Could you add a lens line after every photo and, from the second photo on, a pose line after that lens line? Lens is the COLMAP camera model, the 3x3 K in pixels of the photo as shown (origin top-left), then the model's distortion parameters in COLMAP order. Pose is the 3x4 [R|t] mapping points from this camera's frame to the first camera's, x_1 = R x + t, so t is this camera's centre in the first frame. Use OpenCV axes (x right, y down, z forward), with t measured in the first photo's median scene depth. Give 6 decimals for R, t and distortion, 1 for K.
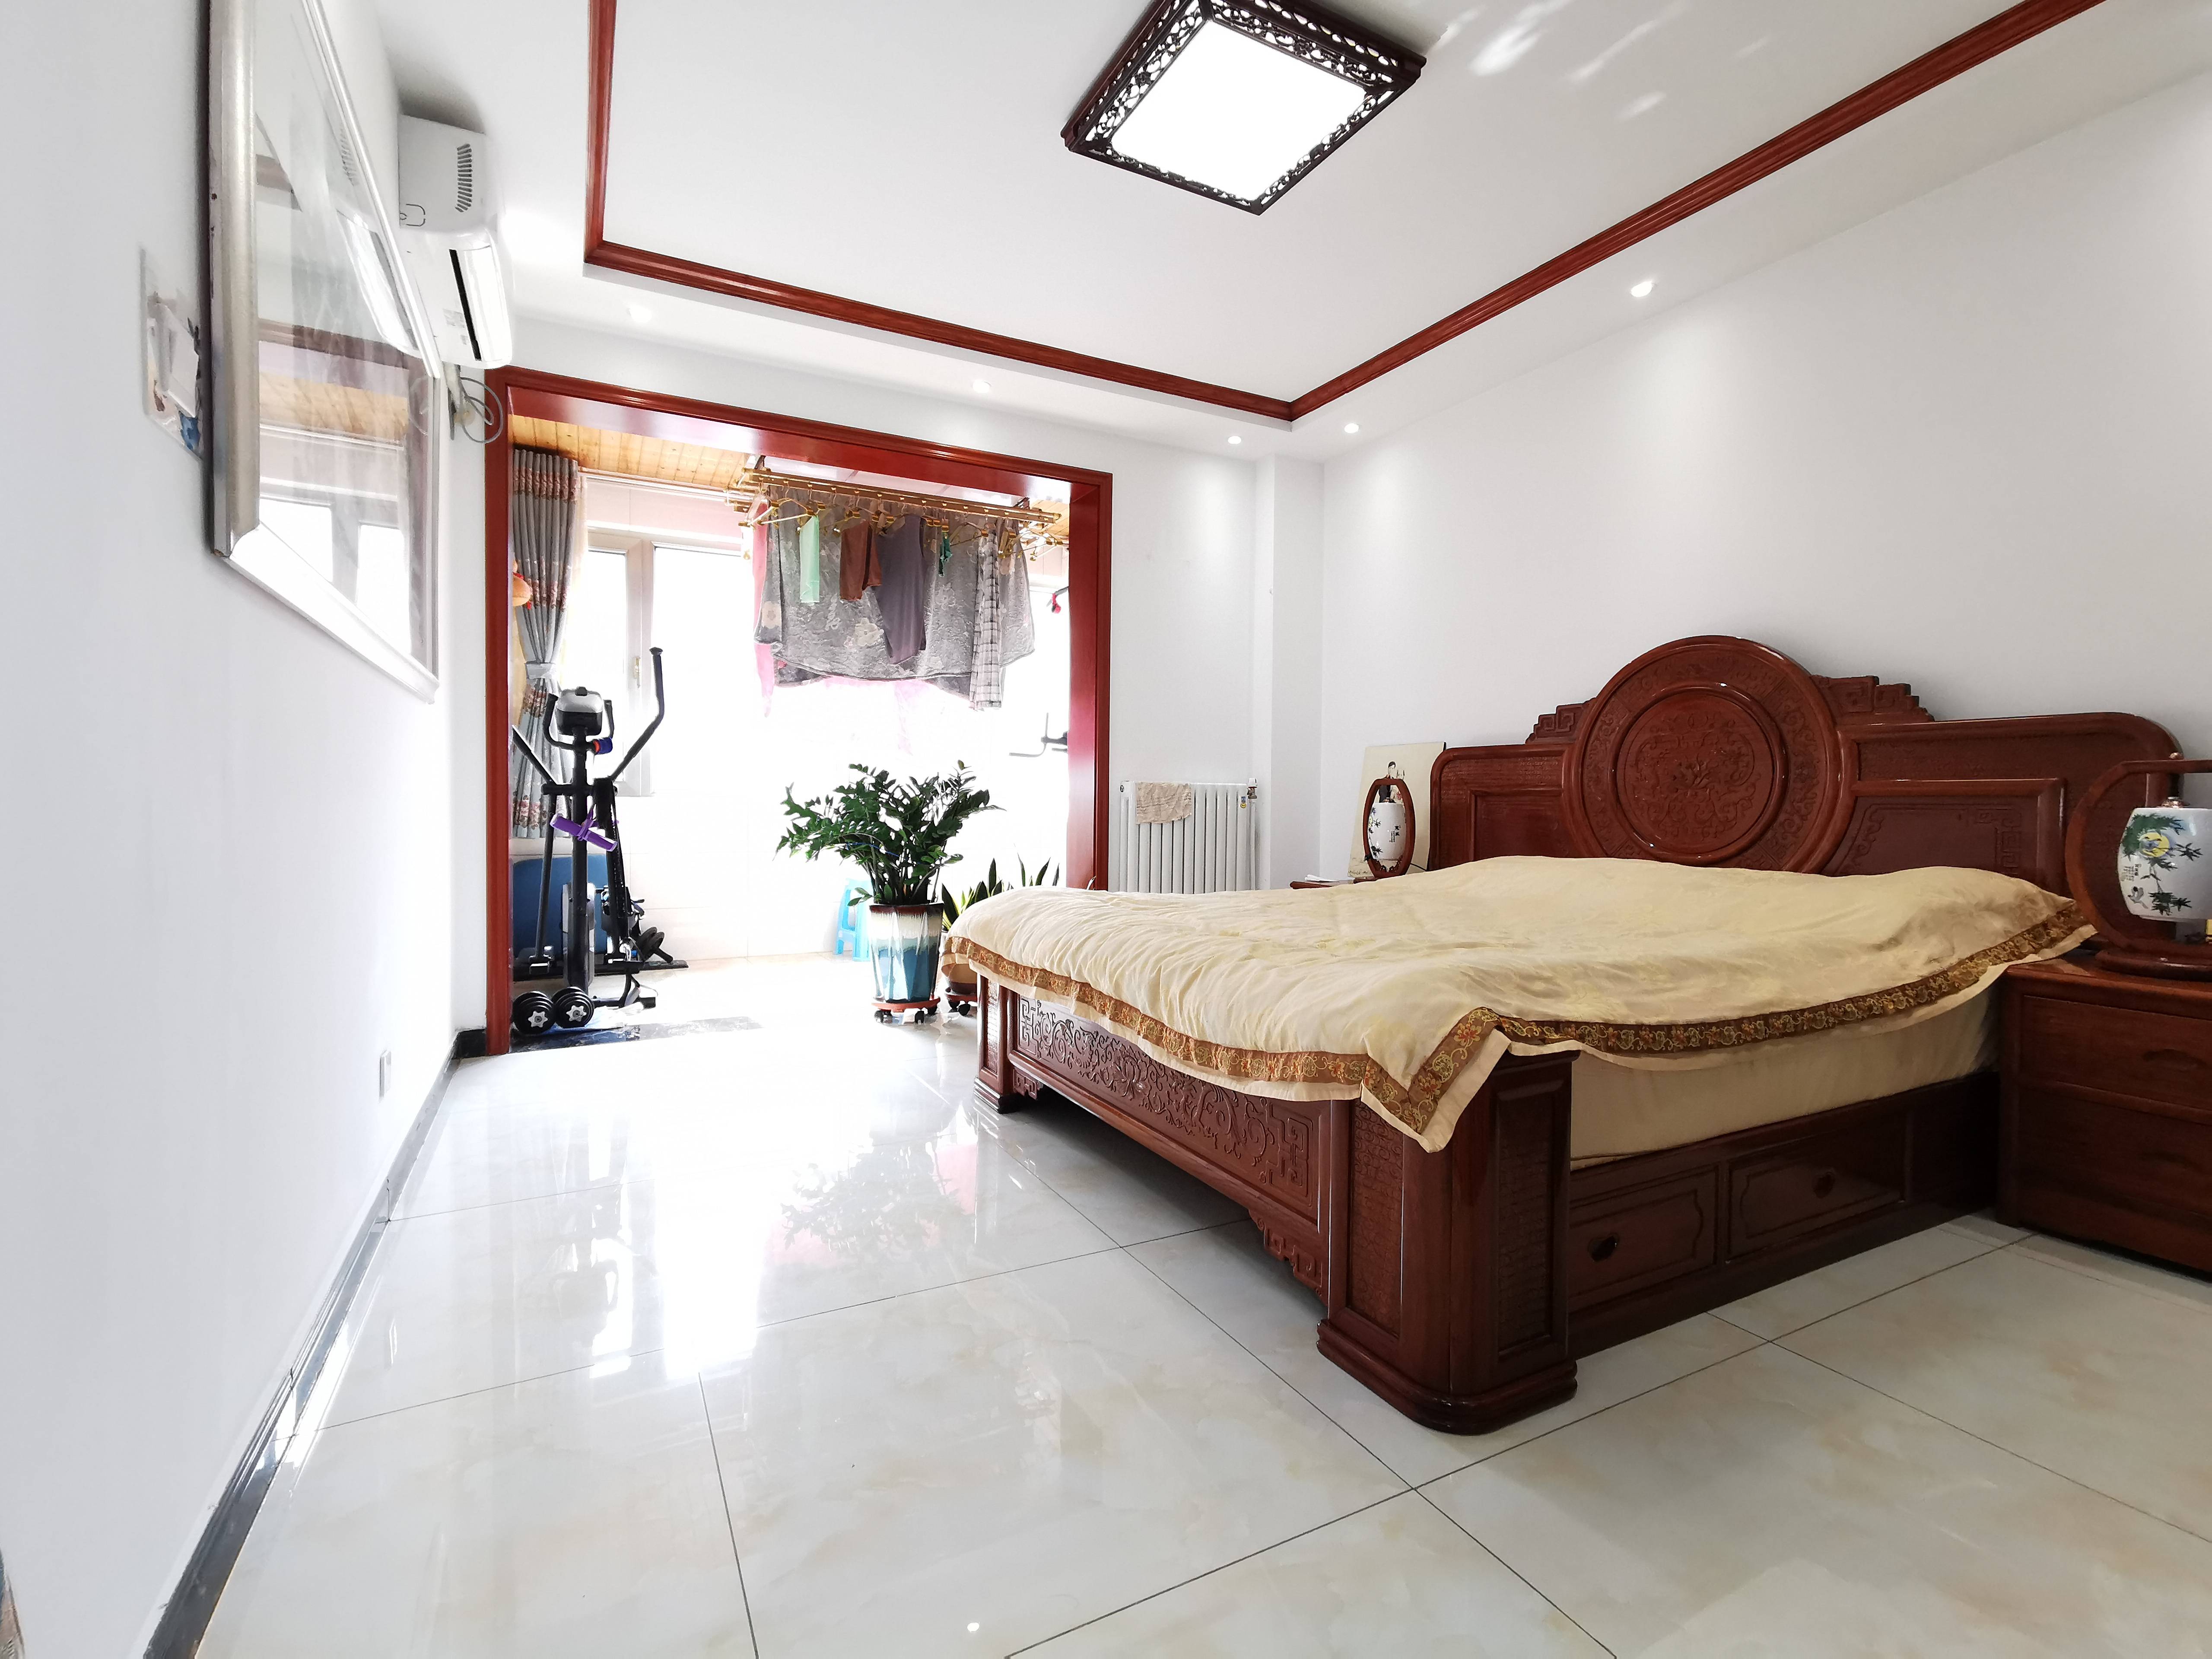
lens RADIAL K [[1007.6, 0, 1106.6], [0, 1007.6, 820.7], [0, 0, 1]] dist [0.011214, 0.000755]
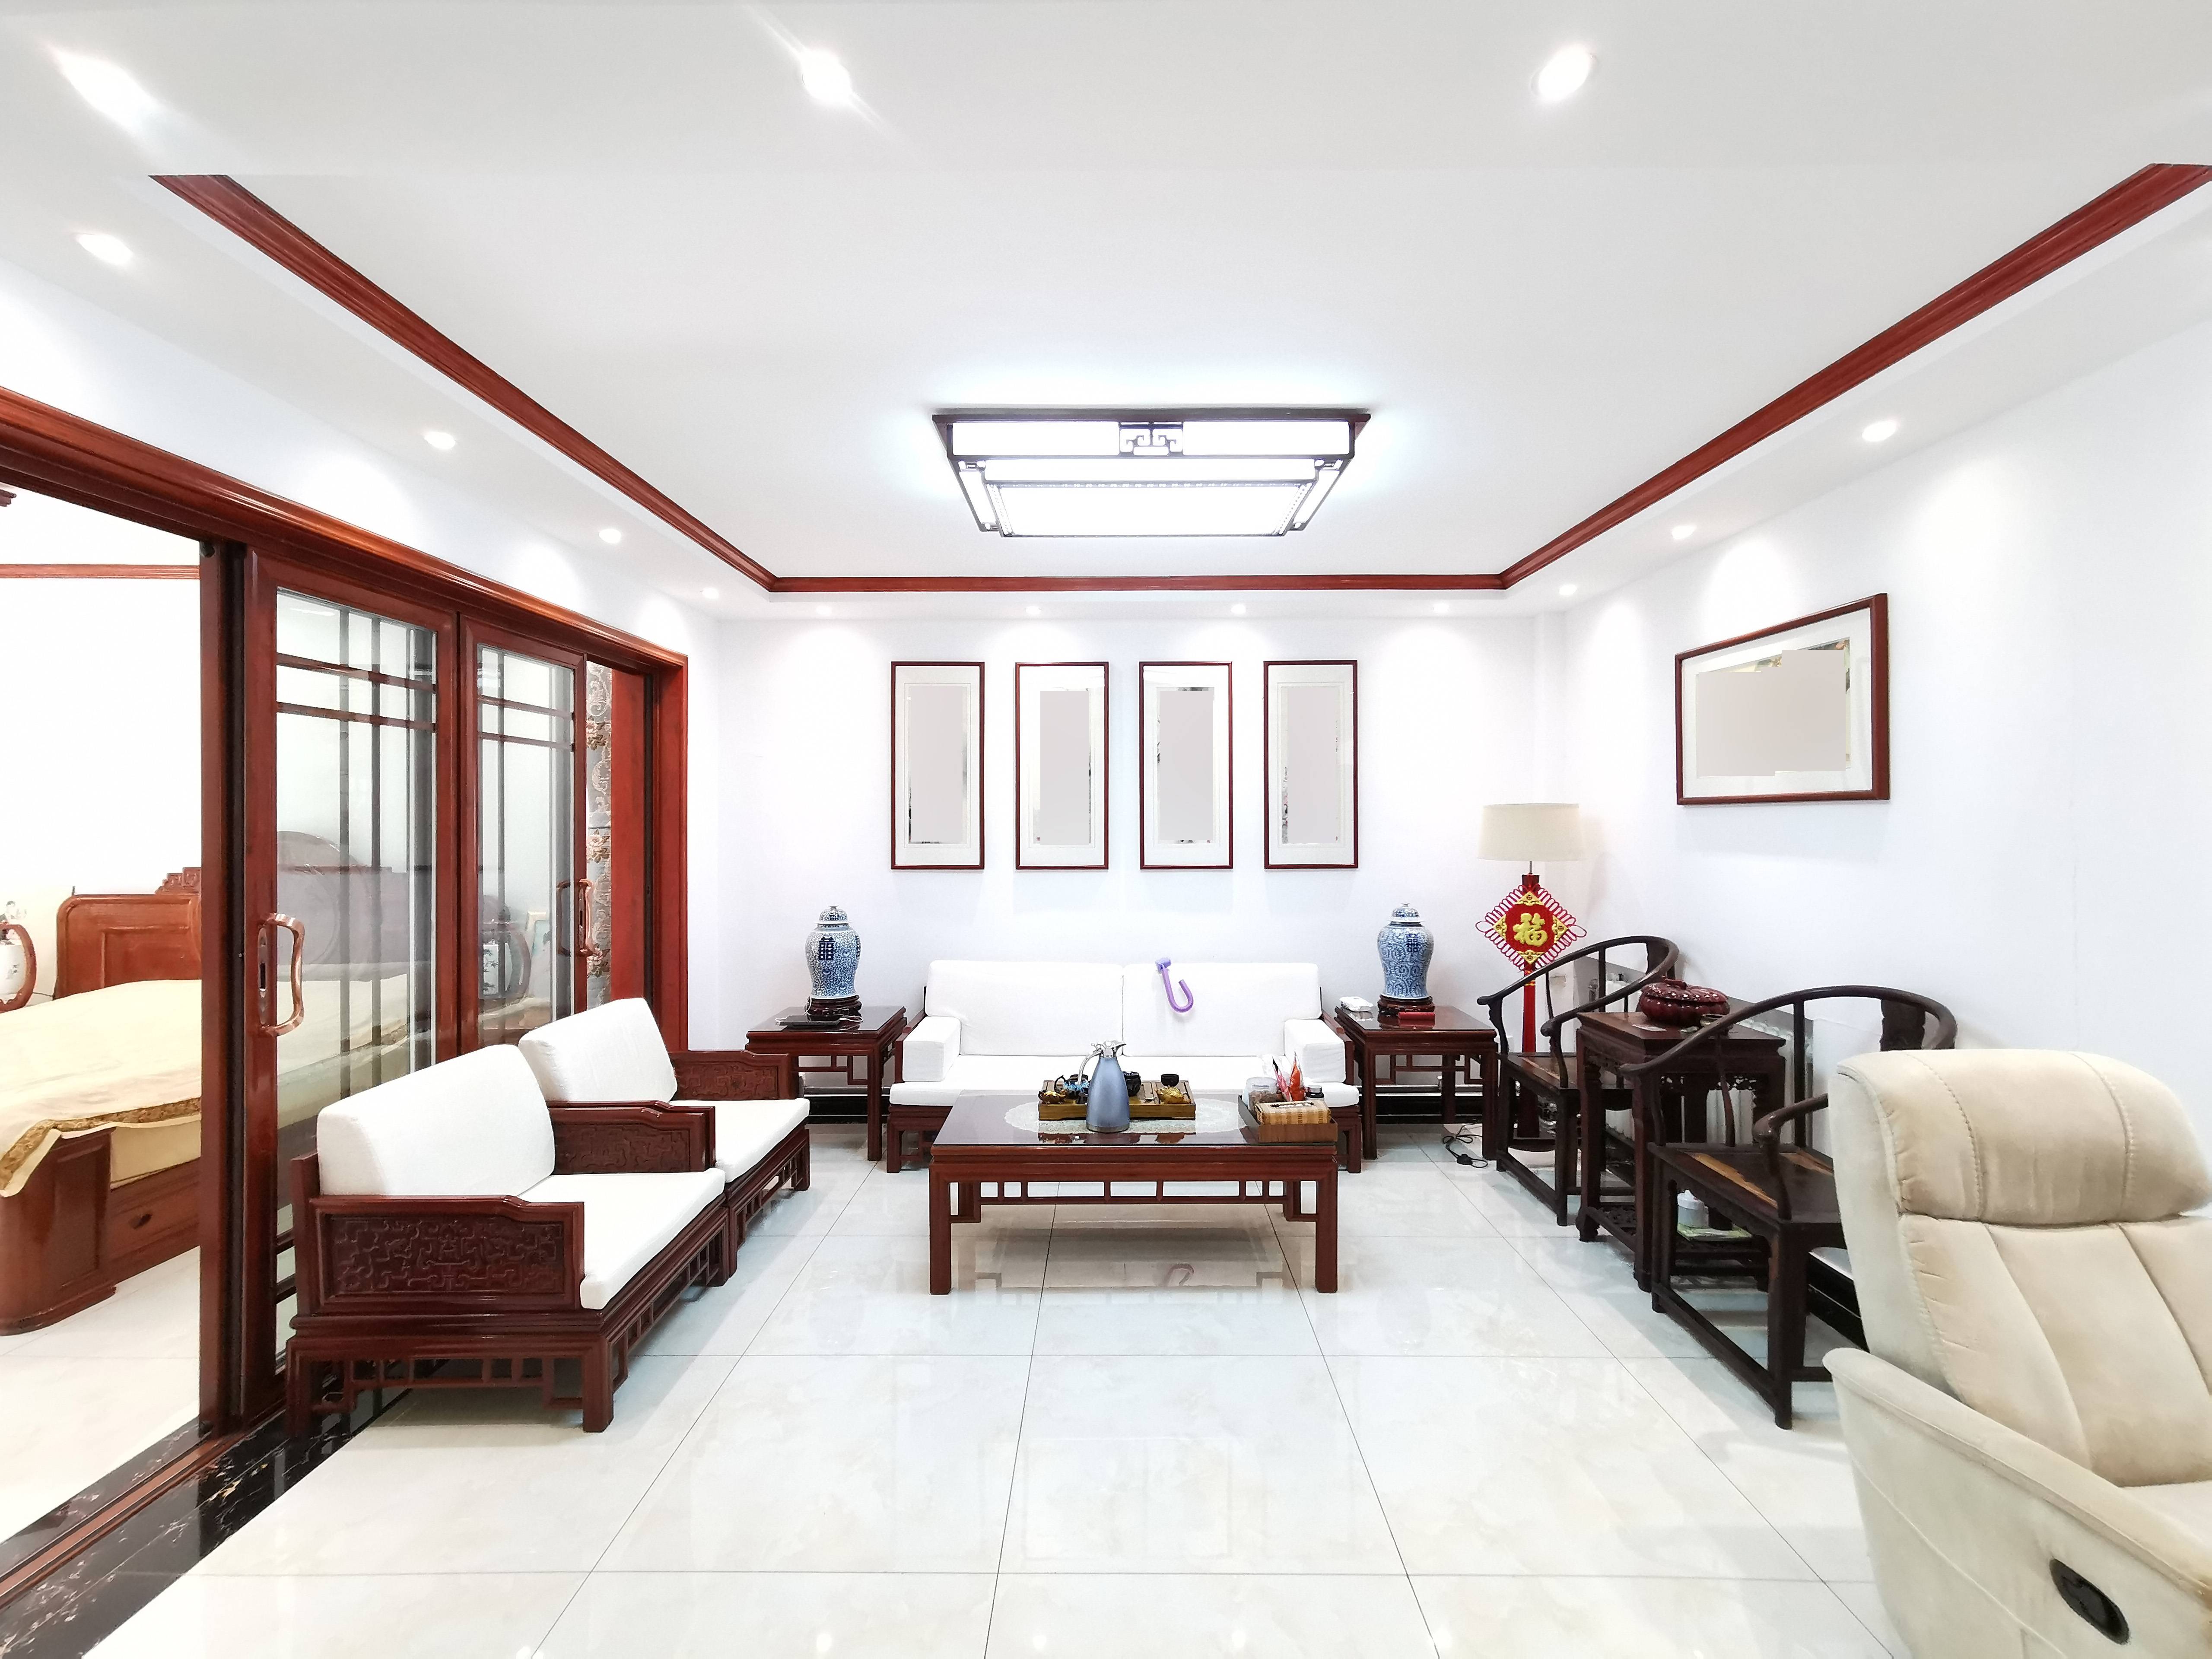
lens RADIAL K [[1007.6, 0, 1114.9], [0, 1007.6, 820.9], [0, 0, 1]] dist [0.011214, 0.000755]
pose [[0.472906, -0.007142, 0.881084, -0.370429], [0.017835, 0.999840, -0.001468, -0.330428], [-0.880933, 0.016408, 0.472957, -1.657298]]
